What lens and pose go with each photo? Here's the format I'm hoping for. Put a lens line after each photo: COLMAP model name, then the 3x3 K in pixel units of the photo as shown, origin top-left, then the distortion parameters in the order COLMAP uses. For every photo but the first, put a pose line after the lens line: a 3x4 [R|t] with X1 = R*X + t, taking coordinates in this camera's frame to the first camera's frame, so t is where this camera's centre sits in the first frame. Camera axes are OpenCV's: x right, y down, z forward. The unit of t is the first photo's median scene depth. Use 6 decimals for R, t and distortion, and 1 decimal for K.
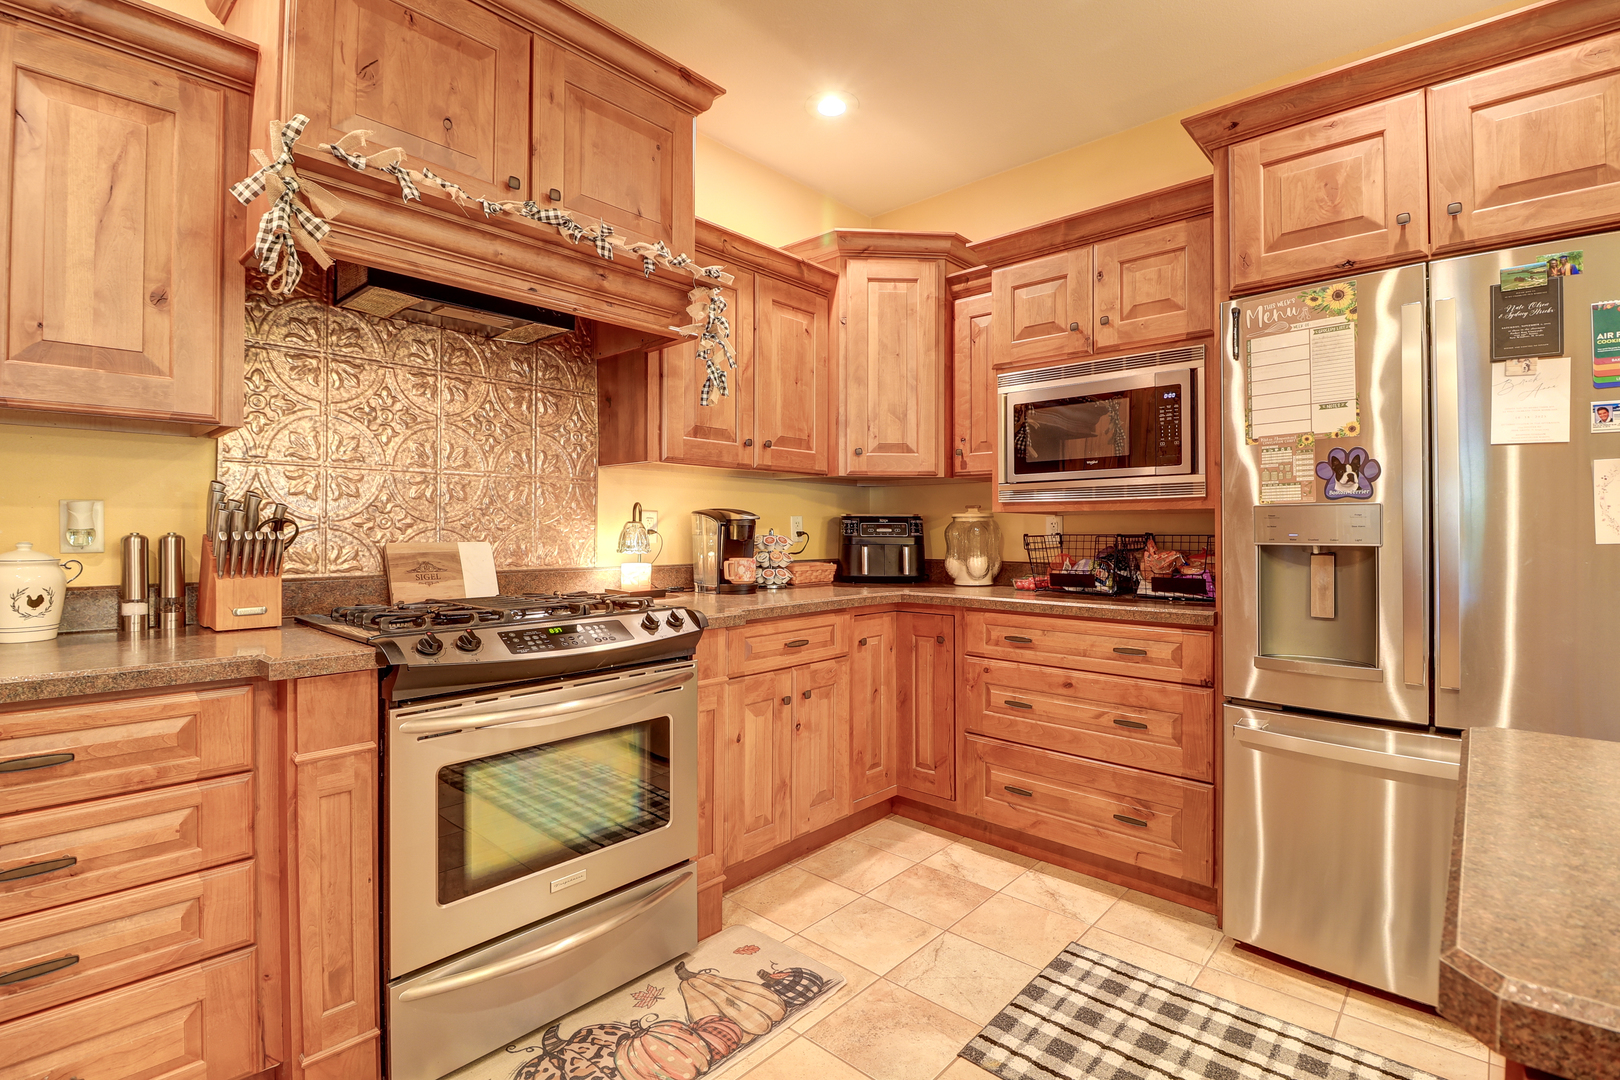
lens RADIAL K [[743.4, 0, 814.2], [0, 743.4, 528.5], [0, 0, 1]] dist [-0.005549, -0.009204]
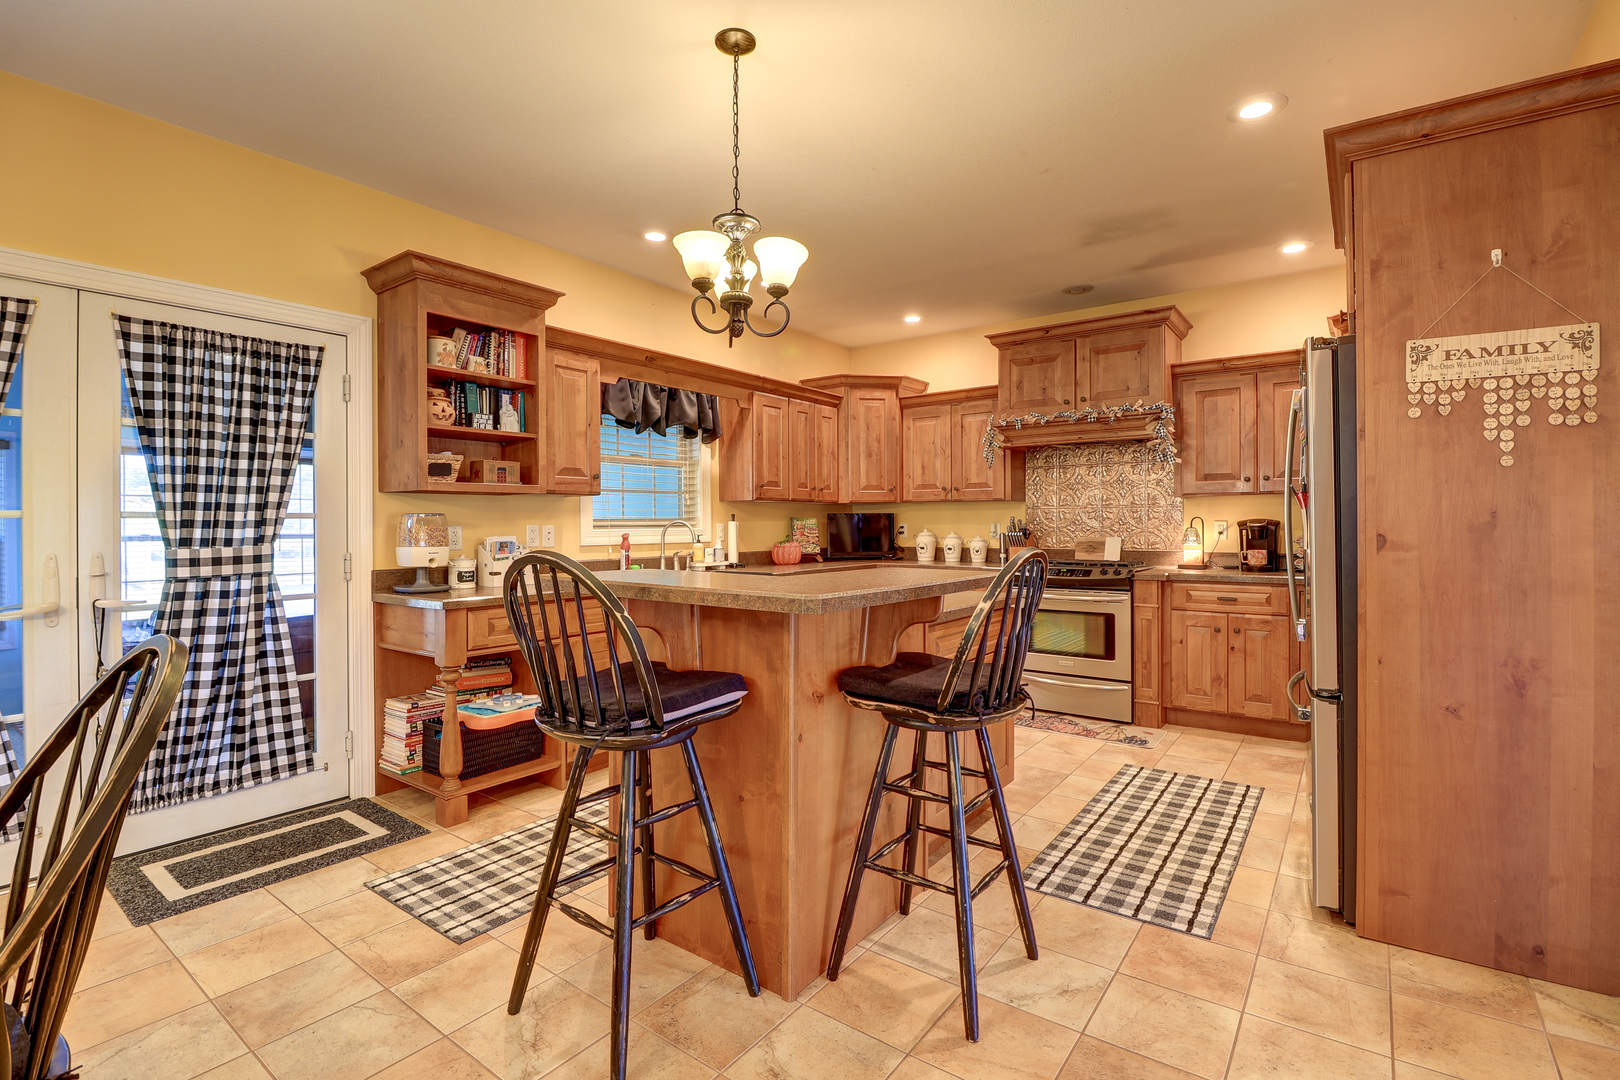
lens RADIAL K [[743.4, 0, 810.3], [0, 743.4, 527.6], [0, 0, 1]] dist [-0.005549, -0.009204]
pose [[0.092845, 0.003585, -0.995674, 1.989613], [0.007295, 0.999964, 0.004280, -0.031445], [0.995654, -0.007661, 0.092815, -0.150341]]
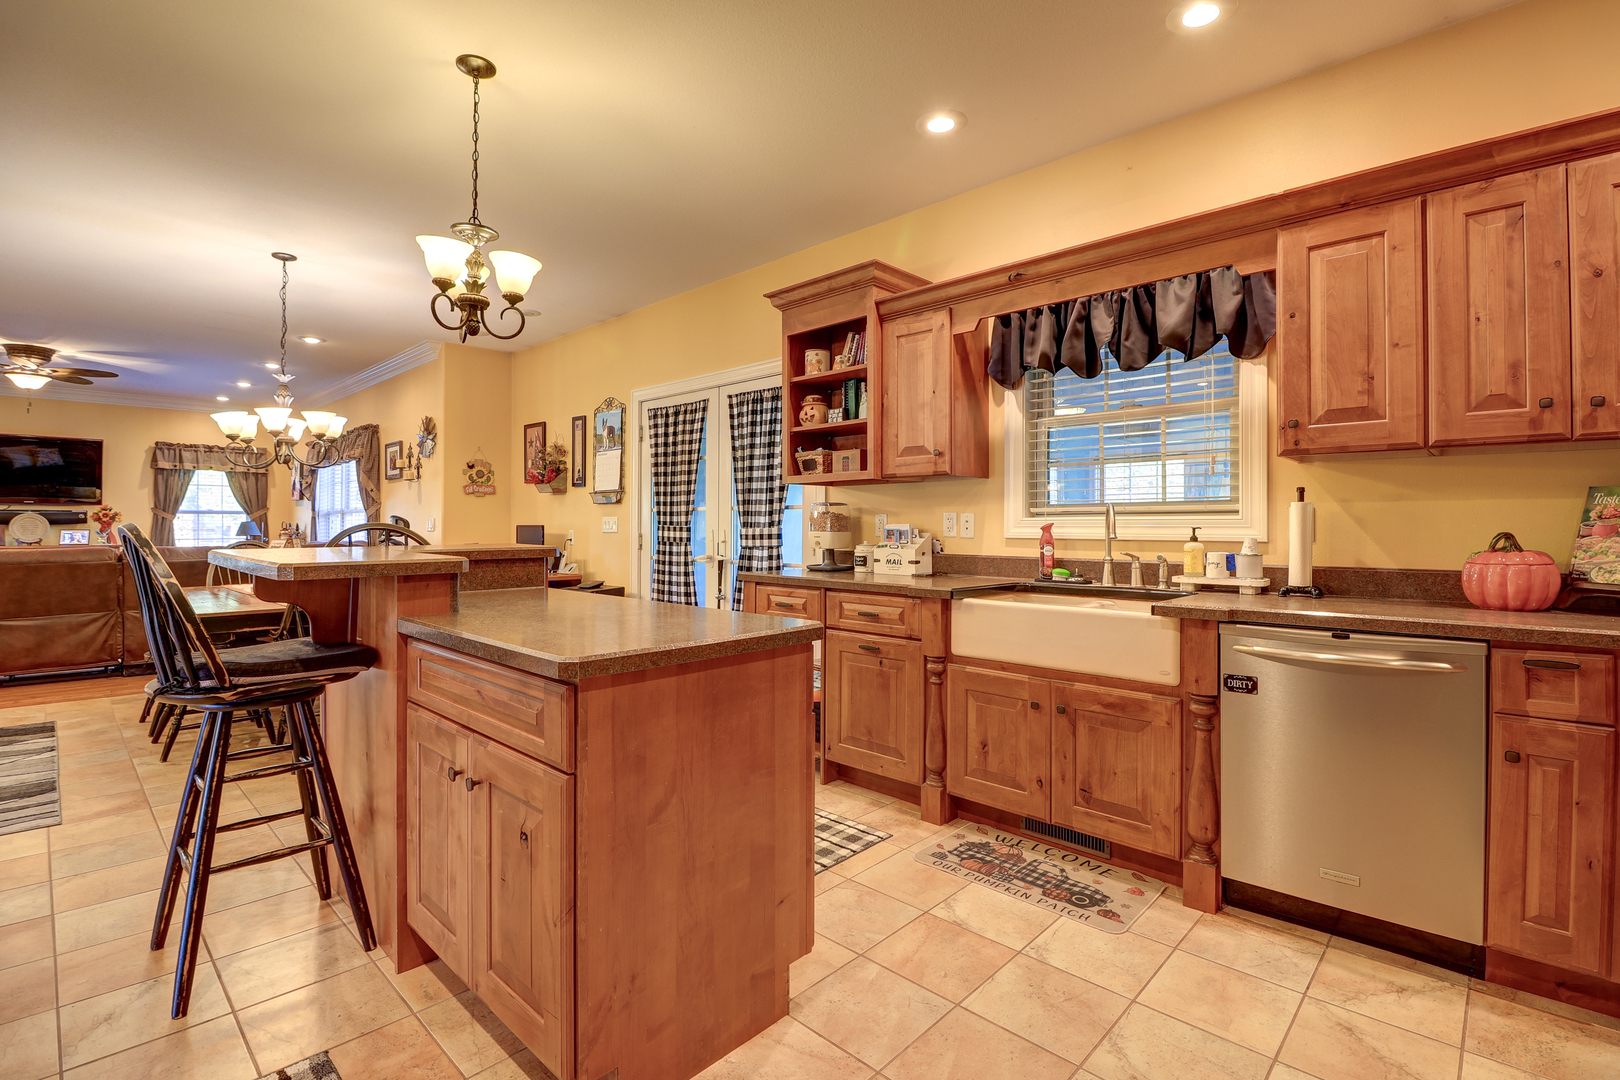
lens RADIAL K [[743.4, 0, 816.6], [0, 743.4, 525.4], [0, 0, 1]] dist [-0.005549, -0.009204]
pose [[-0.999677, -0.003930, 0.025093, 0.173116], [-0.004014, 0.999986, -0.003313, 0.004006], [-0.025079, -0.003412, -0.999680, 1.121750]]
